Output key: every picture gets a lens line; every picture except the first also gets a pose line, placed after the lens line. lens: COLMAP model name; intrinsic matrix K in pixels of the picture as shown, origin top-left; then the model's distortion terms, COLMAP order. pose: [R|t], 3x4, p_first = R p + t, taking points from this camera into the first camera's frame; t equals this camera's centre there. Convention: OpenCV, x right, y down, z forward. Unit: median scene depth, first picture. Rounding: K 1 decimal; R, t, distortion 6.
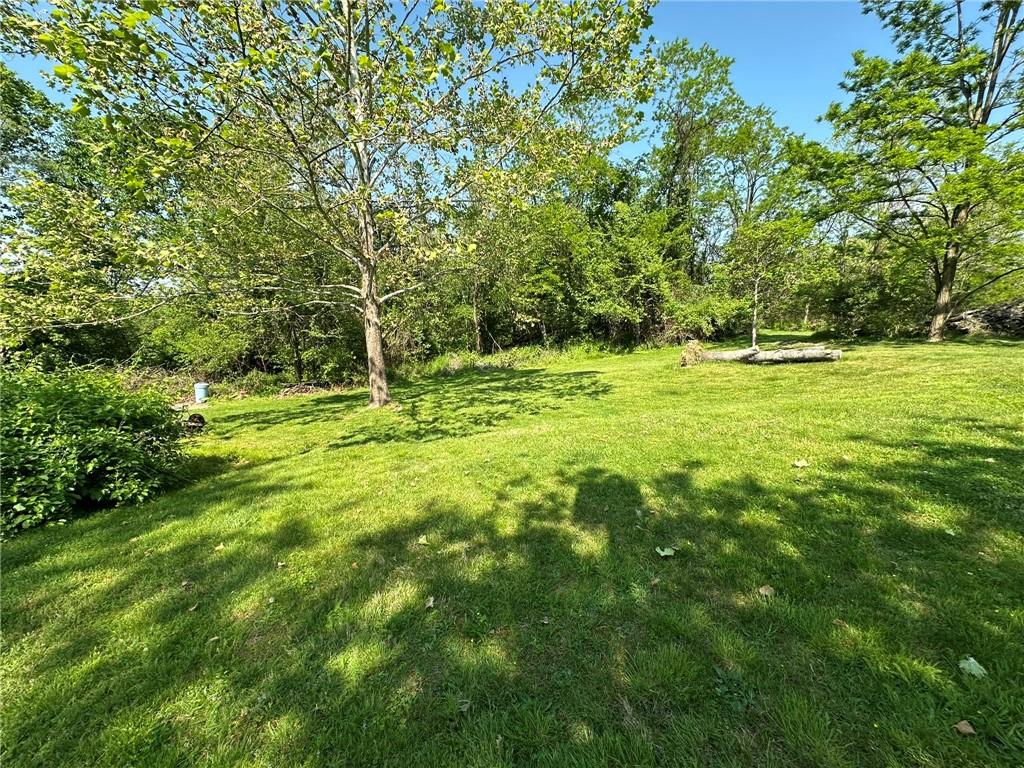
lens RADIAL K [[412.0, 0, 515.6], [0, 412.0, 380.8], [0, 0, 1]] dist [0.001166, 0.000772]
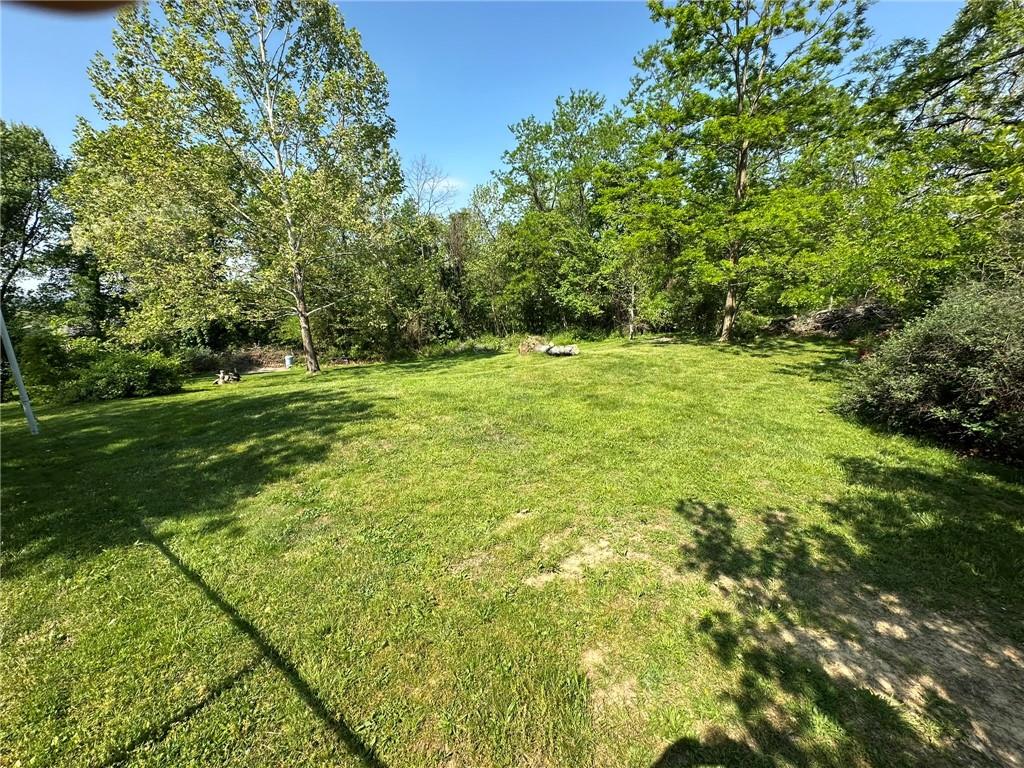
lens RADIAL K [[412.0, 0, 515.2], [0, 412.0, 390.7], [0, 0, 1]] dist [0.001166, 0.000772]
pose [[0.924613, 0.066256, -0.375102, 0.540063], [-0.035874, 0.995526, 0.087416, -0.022159], [0.379215, -0.067369, 0.922853, -0.161102]]
